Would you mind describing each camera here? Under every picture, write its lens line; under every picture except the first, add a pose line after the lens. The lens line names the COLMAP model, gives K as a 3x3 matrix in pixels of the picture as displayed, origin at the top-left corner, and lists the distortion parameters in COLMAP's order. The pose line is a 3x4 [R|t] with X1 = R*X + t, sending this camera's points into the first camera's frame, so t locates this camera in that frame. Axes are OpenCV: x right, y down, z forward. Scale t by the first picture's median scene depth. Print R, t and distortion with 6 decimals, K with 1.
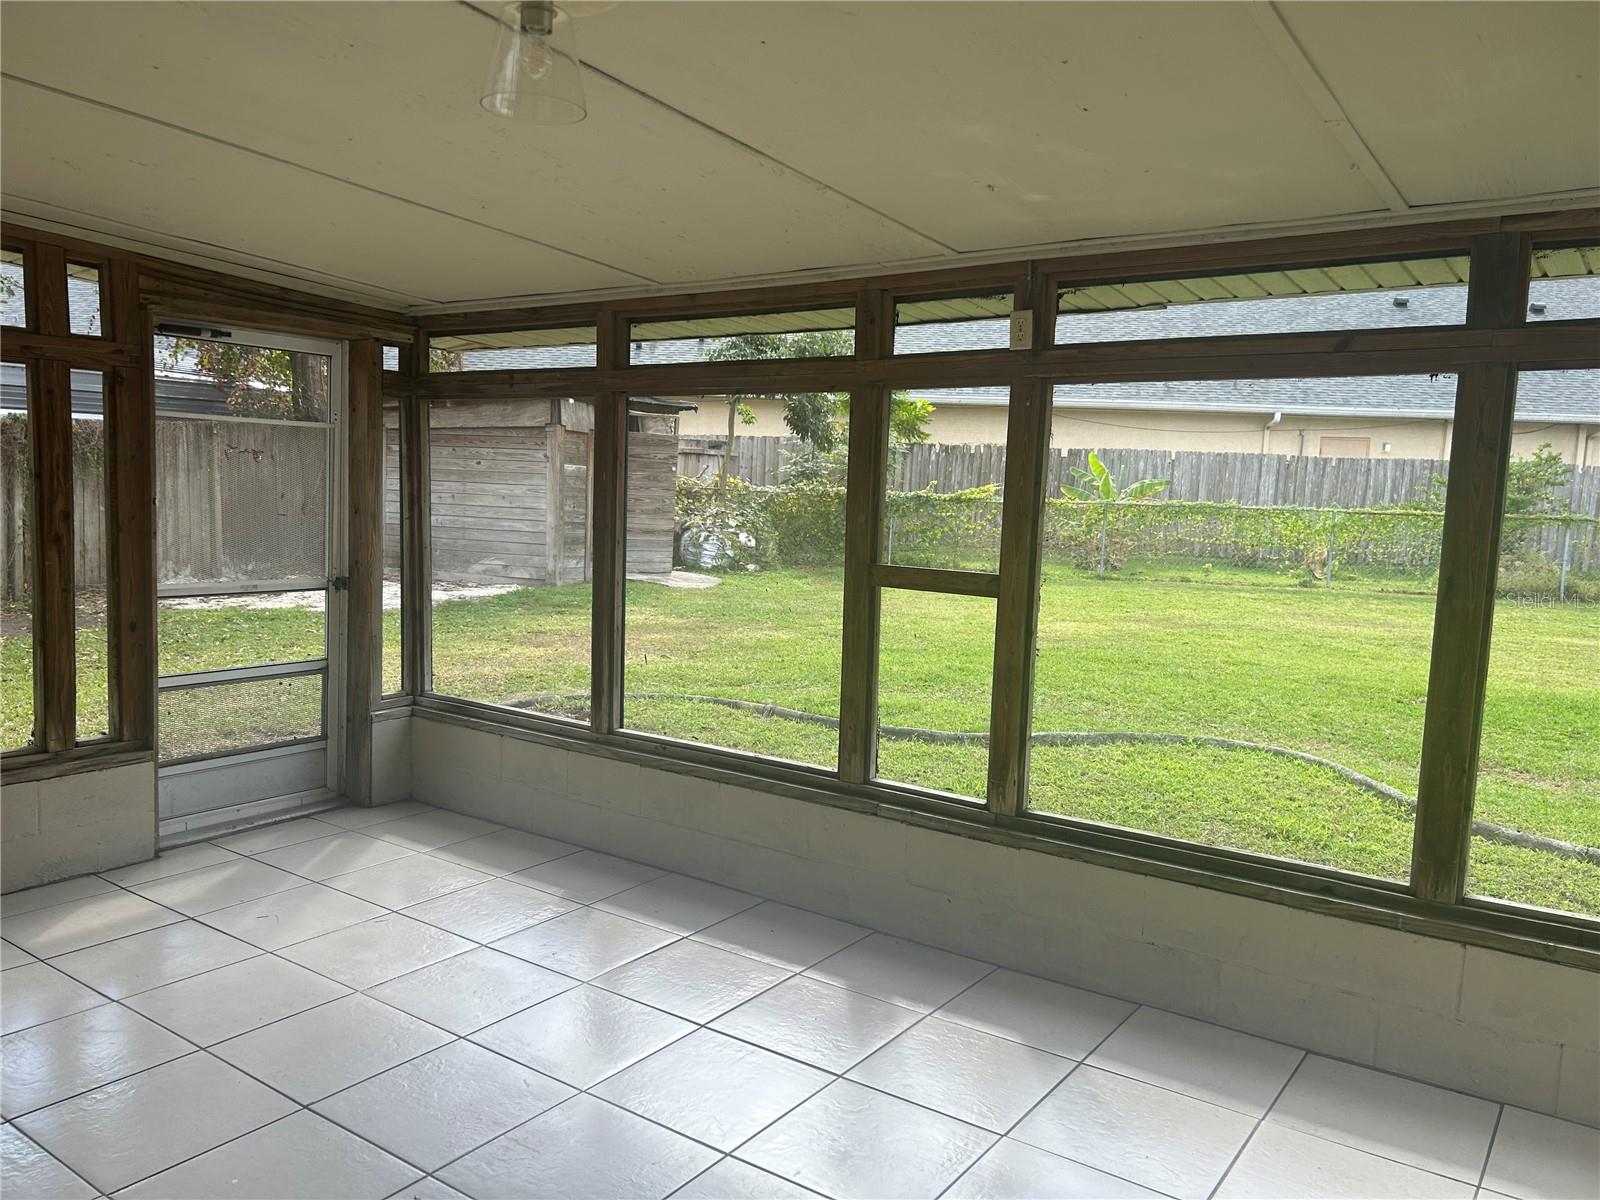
lens RADIAL K [[1202.3, 0, 789.5], [0, 1202.3, 624.5], [0, 0, 1]] dist [0.051550, -0.051406]
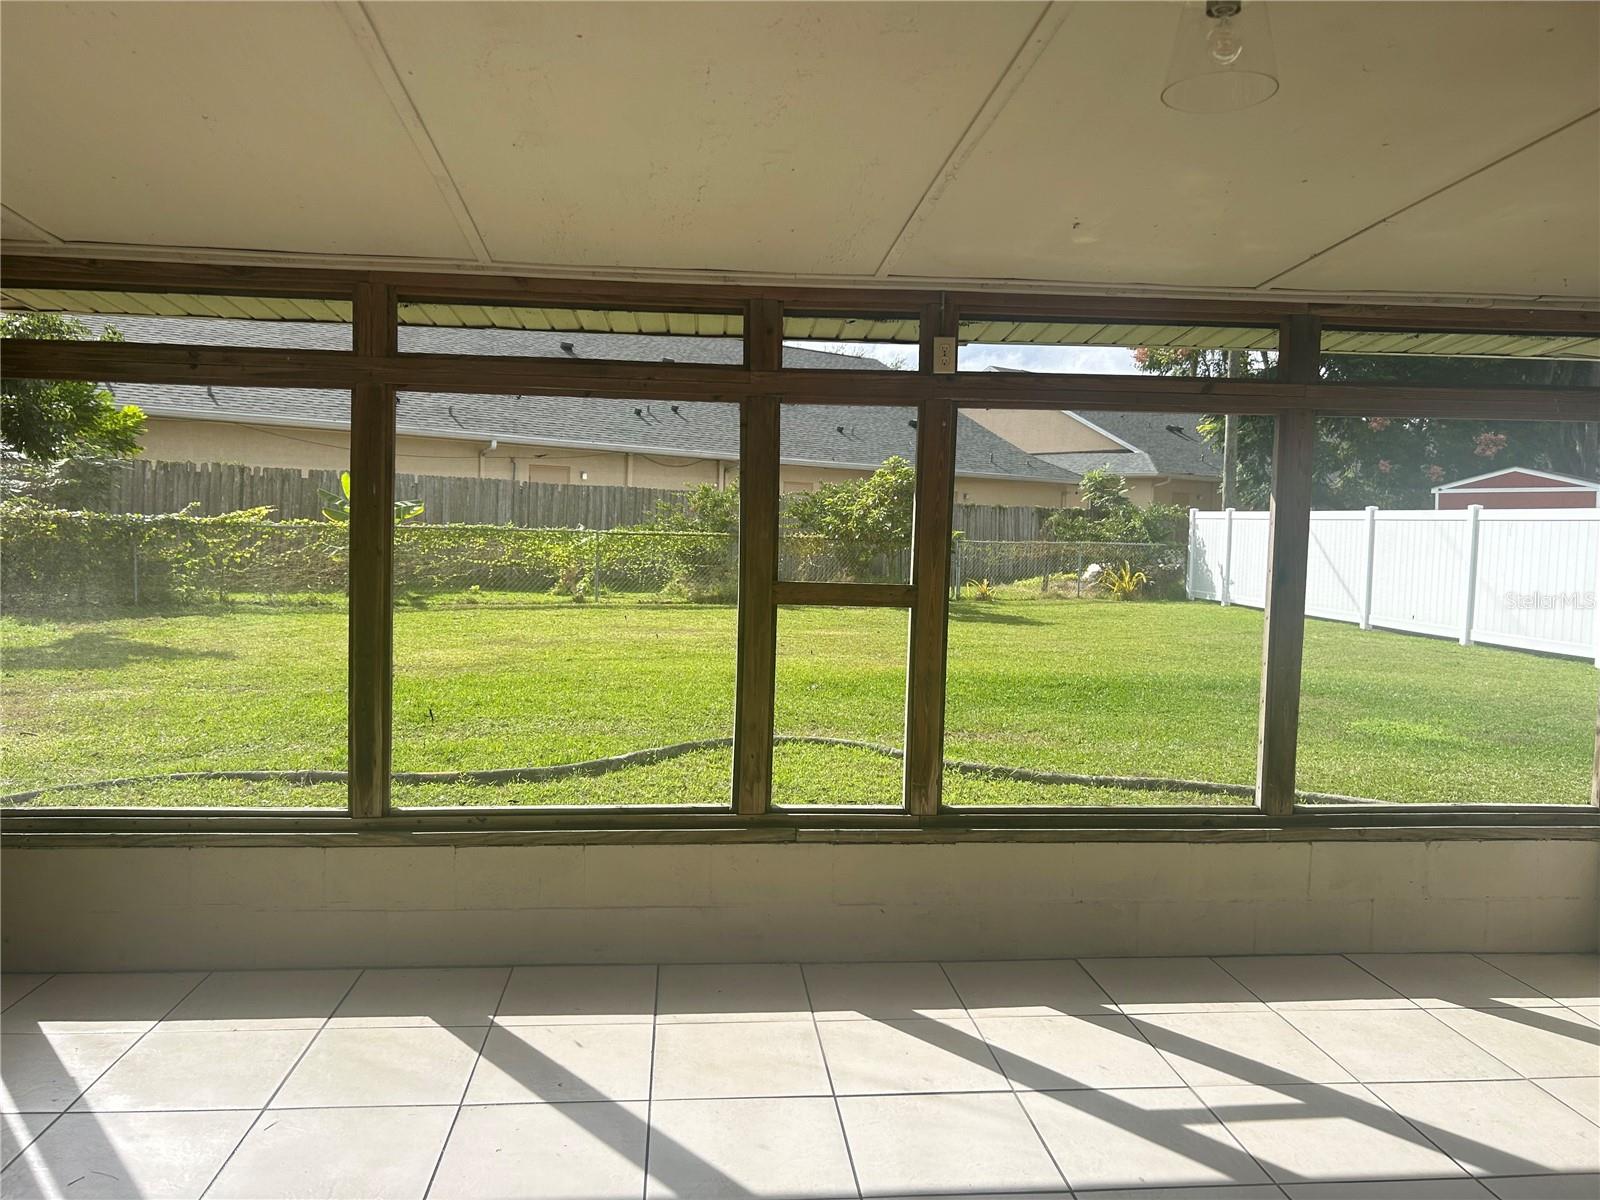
lens RADIAL K [[1202.3, 0, 800.4], [0, 1202.3, 601.4], [0, 0, 1]] dist [0.051550, -0.051406]
pose [[0.758167, -0.053069, 0.649898, -0.359345], [0.078724, 0.996842, -0.010440, -0.015318], [-0.647291, 0.059078, 0.759950, 0.170813]]
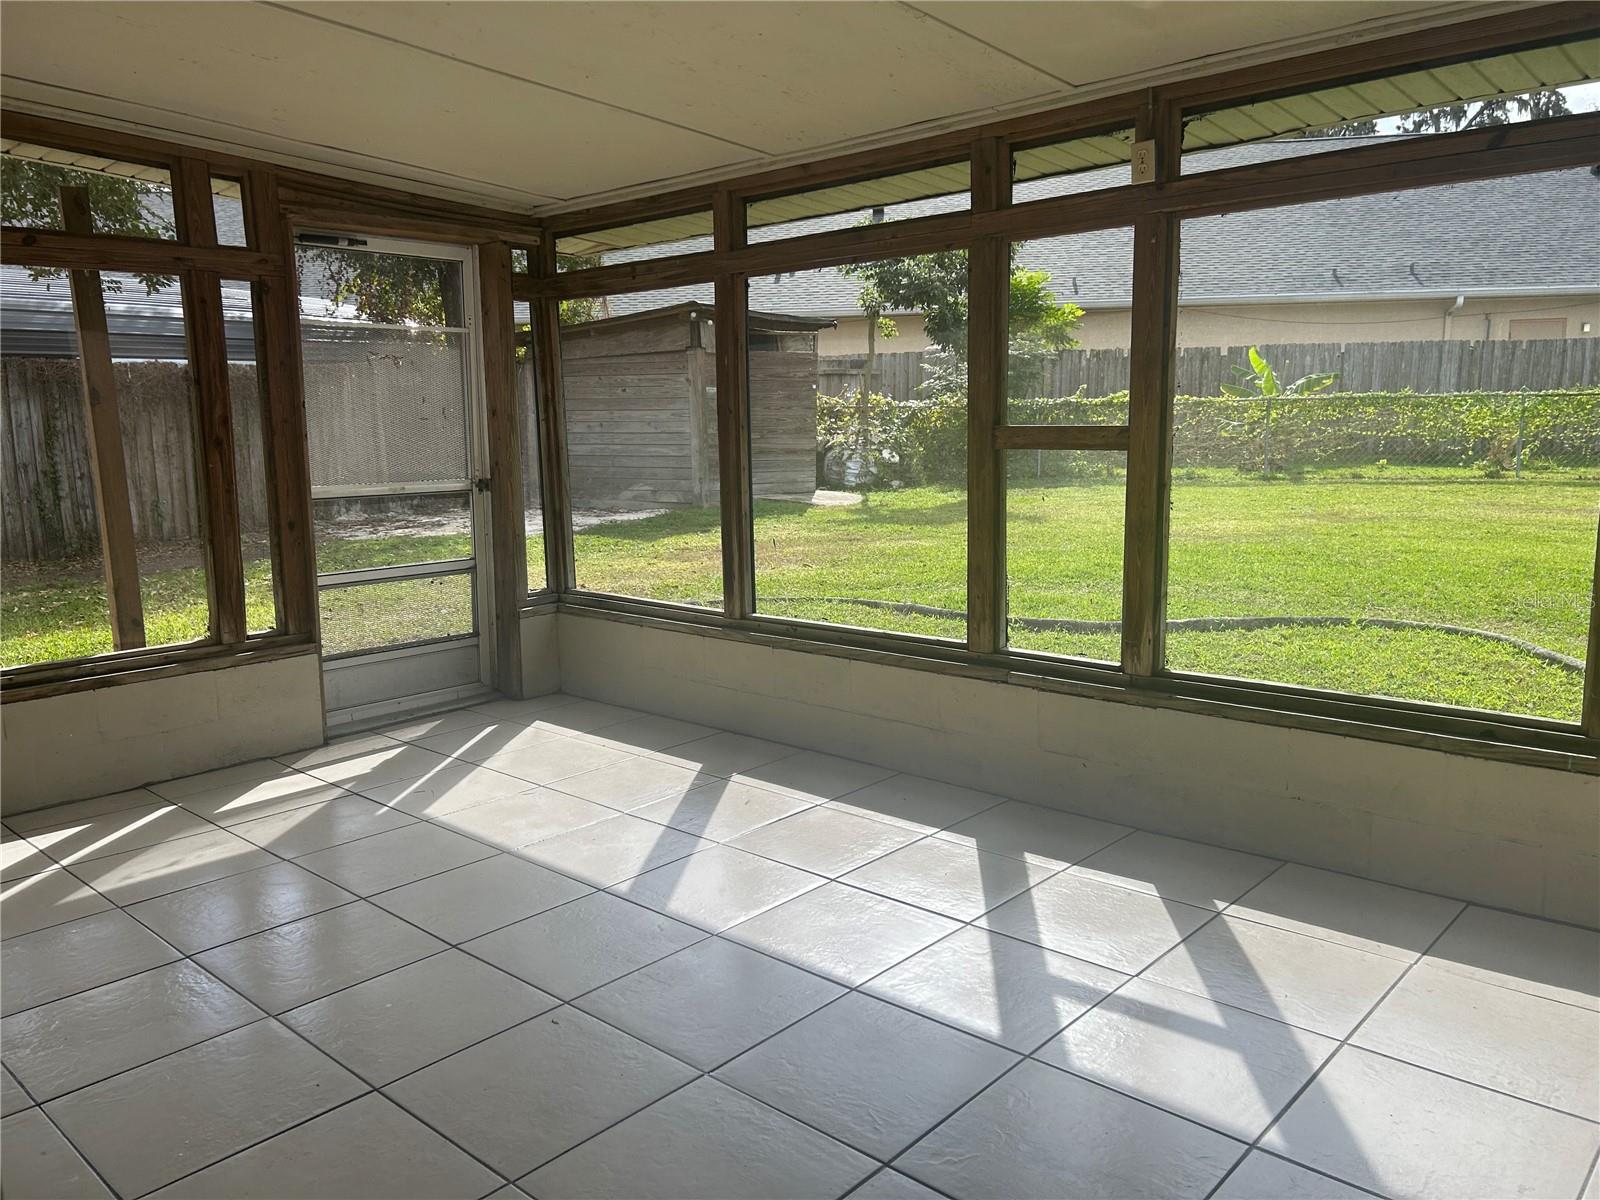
lens RADIAL K [[1202.3, 0, 800.9], [0, 1202.3, 608.8], [0, 0, 1]] dist [0.051550, -0.051406]
pose [[0.992314, -0.031904, -0.119558, 0.016147], [0.037066, 0.998463, 0.041200, 0.034260], [0.118060, -0.045315, 0.991972, 0.003481]]
